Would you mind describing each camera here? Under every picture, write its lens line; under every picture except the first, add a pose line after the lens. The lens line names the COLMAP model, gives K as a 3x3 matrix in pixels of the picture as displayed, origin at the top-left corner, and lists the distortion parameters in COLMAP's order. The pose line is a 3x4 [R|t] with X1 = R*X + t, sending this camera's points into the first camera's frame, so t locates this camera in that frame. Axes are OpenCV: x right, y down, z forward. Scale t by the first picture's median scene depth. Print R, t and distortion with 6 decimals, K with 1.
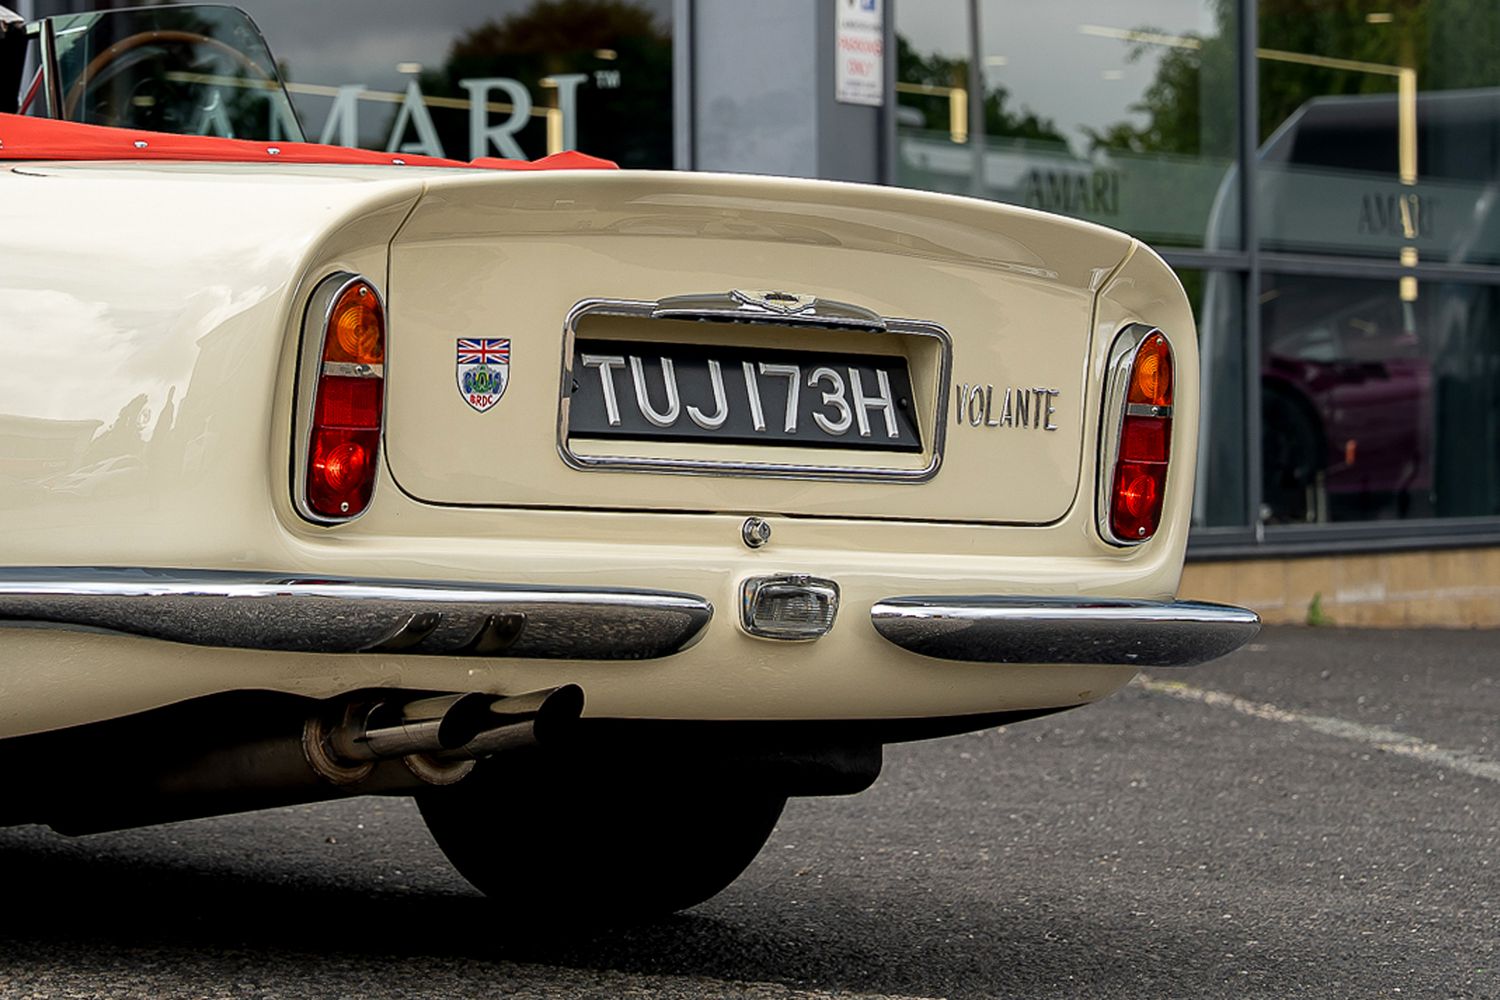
lens RADIAL K [[4740.2, 0, 753.1], [0, 4740.2, 495.8], [0, 0, 1]] dist [-0.186694, 0.000000]
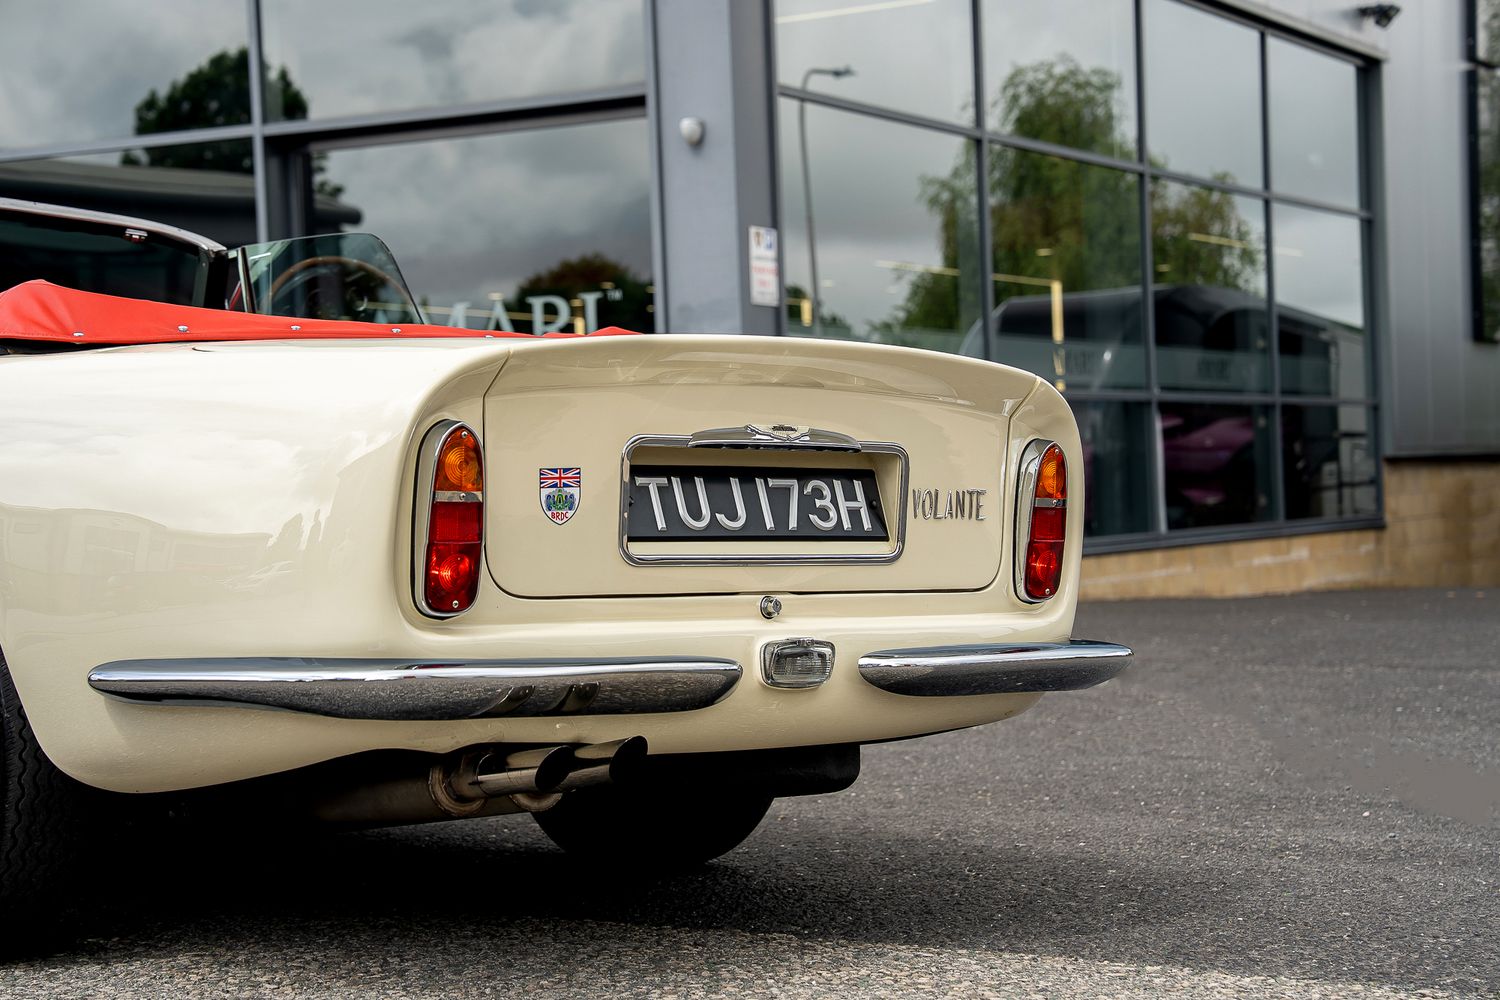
lens RADIAL K [[2603.0, 0, 768.2], [0, 2603.0, 547.9], [0, 0, 1]] dist [0.035778, 0.000000]
pose [[0.999081, -0.032234, 0.028248, -0.019366], [0.032019, 0.999455, 0.008009, -0.014158], [-0.028491, -0.007097, 0.999569, 0.267362]]
